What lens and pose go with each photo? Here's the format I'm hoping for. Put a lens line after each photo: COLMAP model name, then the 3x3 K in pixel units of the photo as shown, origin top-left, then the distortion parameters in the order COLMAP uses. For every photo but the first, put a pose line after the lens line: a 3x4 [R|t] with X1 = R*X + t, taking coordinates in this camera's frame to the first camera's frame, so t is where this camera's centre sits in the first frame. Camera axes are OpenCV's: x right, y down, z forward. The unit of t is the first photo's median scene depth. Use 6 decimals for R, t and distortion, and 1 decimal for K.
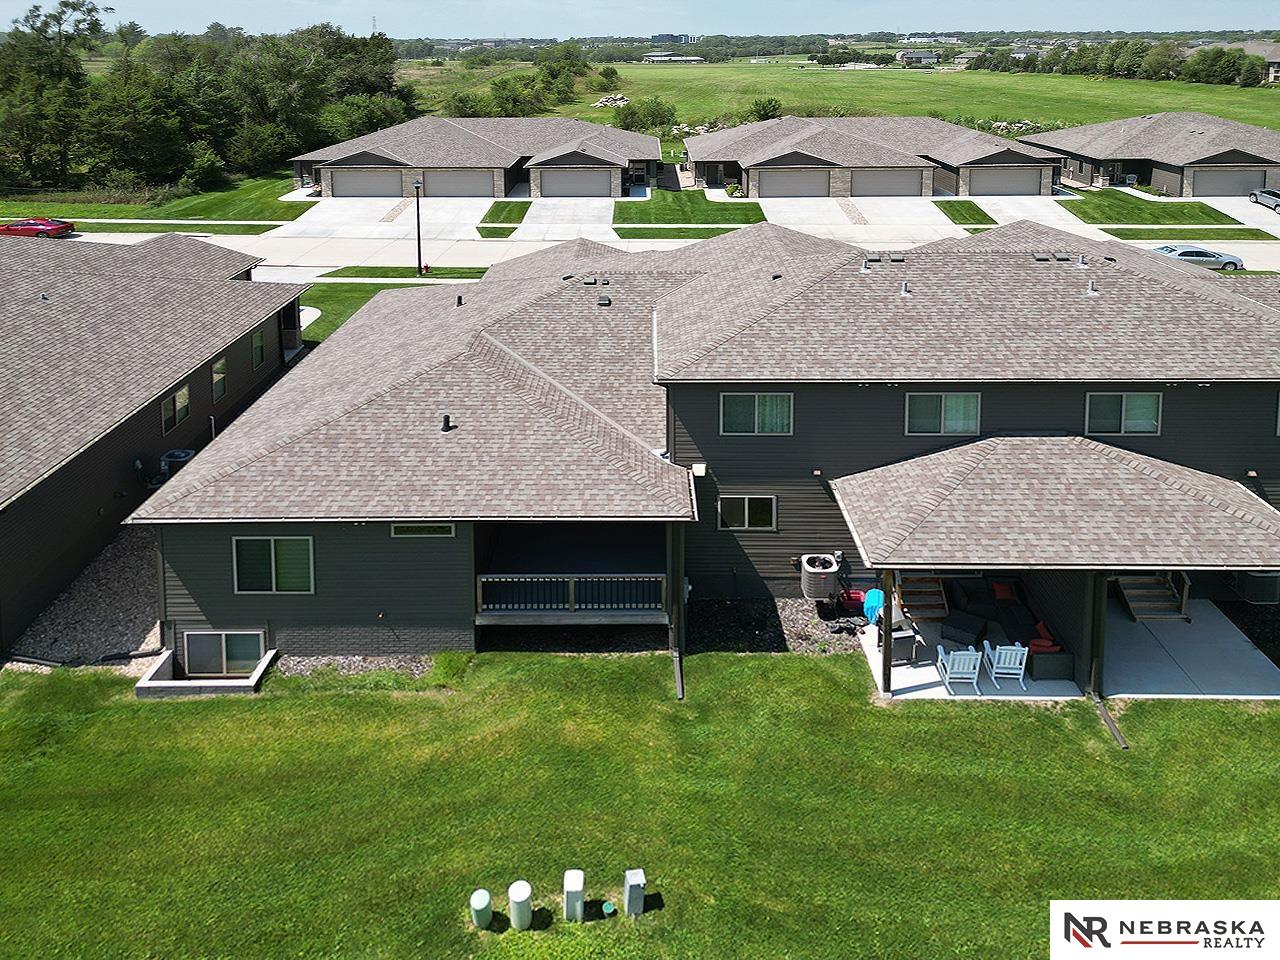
lens RADIAL K [[911.8, 0, 606.6], [0, 911.8, 424.1], [0, 0, 1]] dist [0.061007, -0.045733]
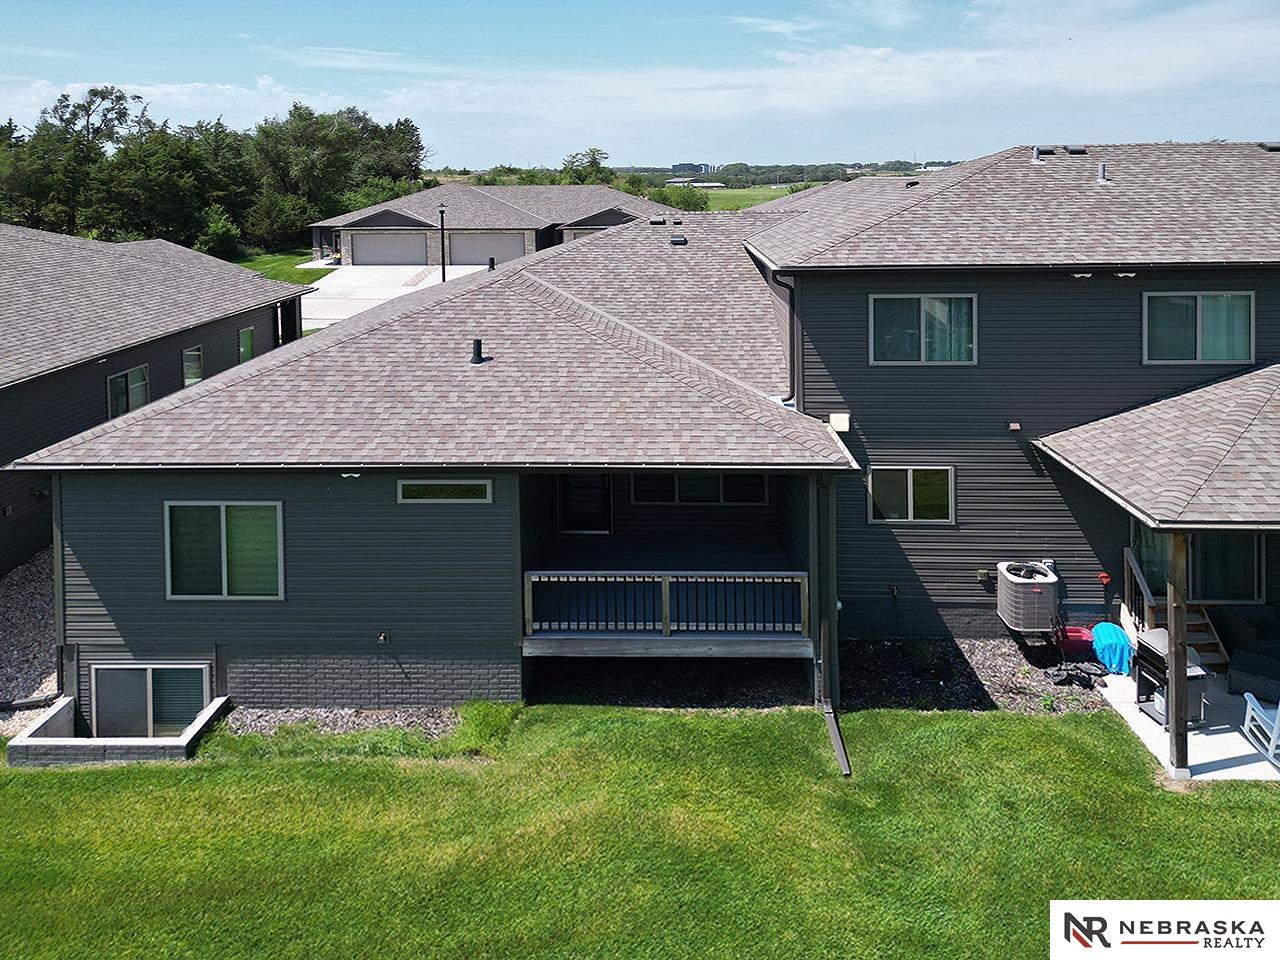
lens RADIAL K [[797.5, 0, 551.7], [0, 797.5, 478.8], [0, 0, 1]] dist [0.042695, -0.017436]
pose [[0.996758, -0.043259, -0.067834, -0.078165], [0.026808, 0.973543, -0.226924, 0.228656], [0.075856, 0.224370, 0.971547, 0.414294]]
